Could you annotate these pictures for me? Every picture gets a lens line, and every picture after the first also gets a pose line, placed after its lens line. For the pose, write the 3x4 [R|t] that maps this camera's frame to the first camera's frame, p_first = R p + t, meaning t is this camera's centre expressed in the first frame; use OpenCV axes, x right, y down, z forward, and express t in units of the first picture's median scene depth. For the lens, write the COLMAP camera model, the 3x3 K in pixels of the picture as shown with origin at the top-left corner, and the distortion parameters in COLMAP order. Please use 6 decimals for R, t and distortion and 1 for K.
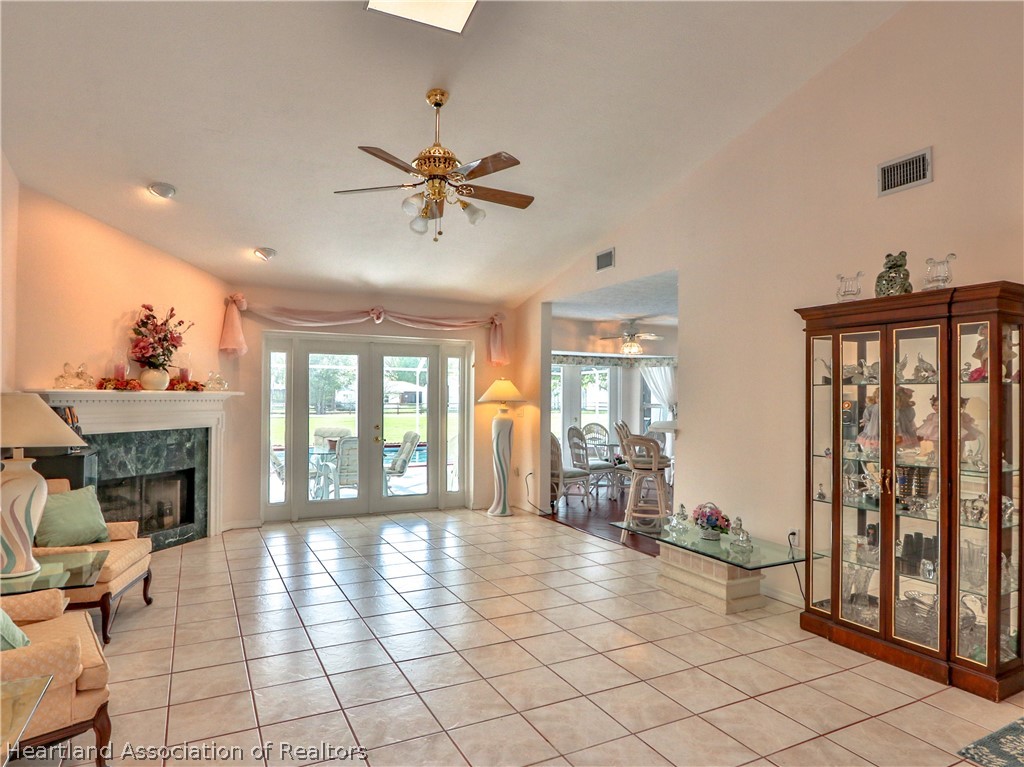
lens RADIAL K [[599.5, 0, 489.1], [0, 599.5, 393.0], [0, 0, 1]] dist [-0.016932, -0.001909]
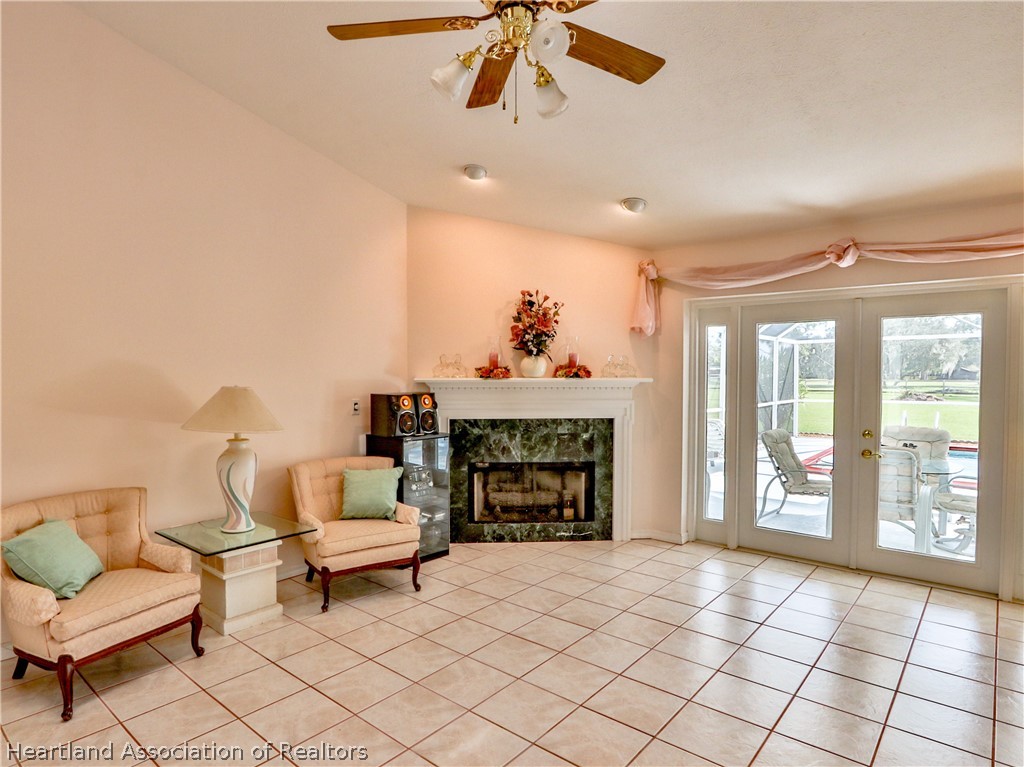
lens RADIAL K [[599.5, 0, 489.1], [0, 599.5, 393.0], [0, 0, 1]] dist [-0.016932, -0.001909]
pose [[0.391483, 0.027304, -0.919780, 0.280198], [0.007901, 0.999423, 0.033031, -0.011057], [0.920151, -0.020198, 0.391042, 0.489917]]
